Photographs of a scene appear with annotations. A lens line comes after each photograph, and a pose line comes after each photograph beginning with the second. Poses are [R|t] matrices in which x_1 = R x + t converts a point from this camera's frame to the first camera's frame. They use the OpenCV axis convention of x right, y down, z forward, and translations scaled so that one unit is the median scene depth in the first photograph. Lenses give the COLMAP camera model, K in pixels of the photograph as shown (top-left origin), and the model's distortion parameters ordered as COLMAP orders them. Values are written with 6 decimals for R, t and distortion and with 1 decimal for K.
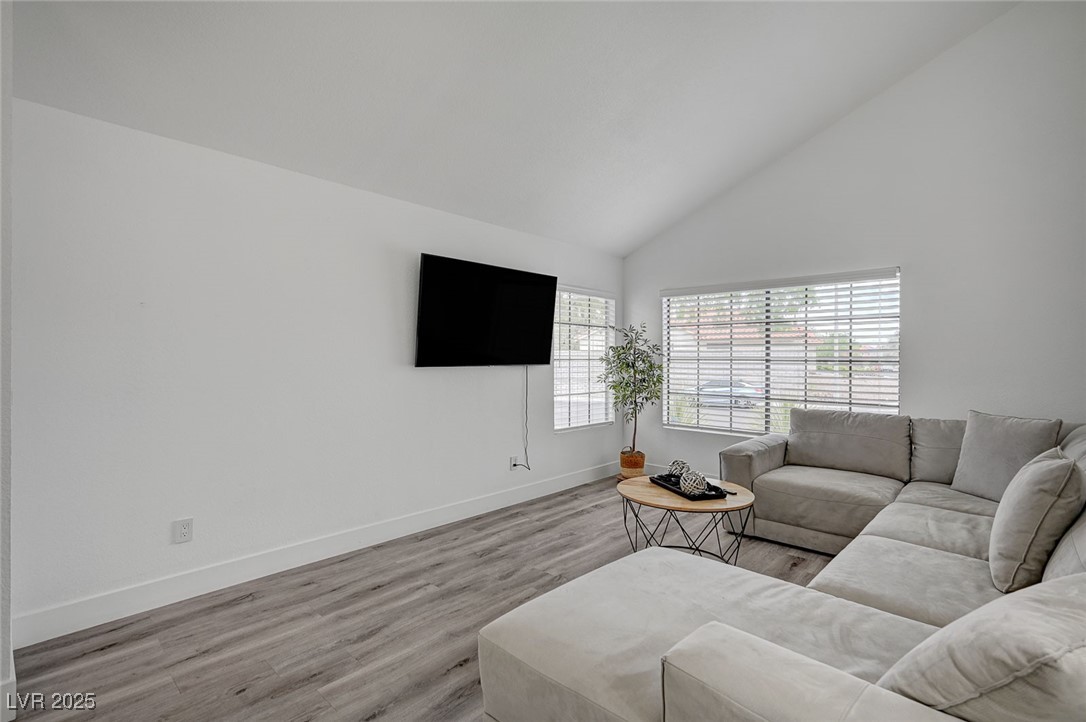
lens RADIAL K [[507.4, 0, 543.0], [0, 507.4, 361.0], [0, 0, 1]] dist [-0.000381, -0.000387]
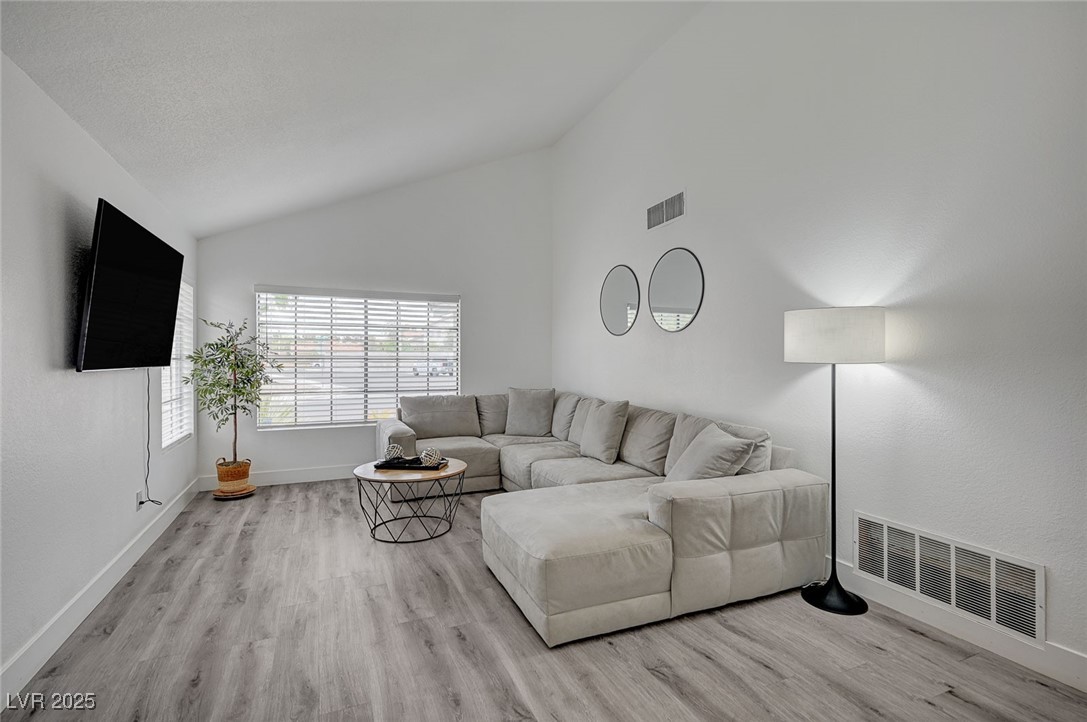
lens RADIAL K [[507.9, 0, 543.5], [0, 507.9, 361.0], [0, 0, 1]] dist [-0.000381, -0.000387]
pose [[0.383835, -0.008490, 0.923363, -0.561811], [0.004524, 0.999963, 0.007313, -0.003789], [-0.923390, 0.001370, 0.383859, 0.196525]]
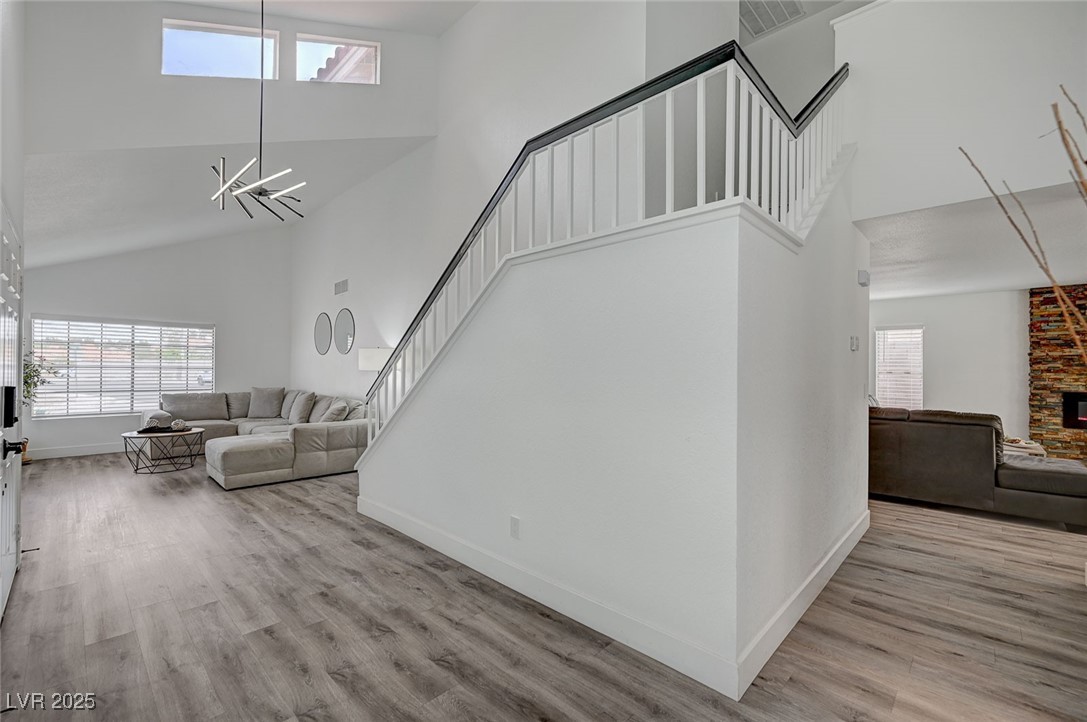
lens RADIAL K [[459.9, 0, 541.8], [0, 459.9, 367.9], [0, 0, 1]] dist [0.000139, 0.000060]
pose [[0.008404, -0.000720, 0.999964, -1.216587], [-0.002248, 0.999997, 0.000739, -0.005889], [-0.999962, -0.002255, 0.008402, -0.406070]]
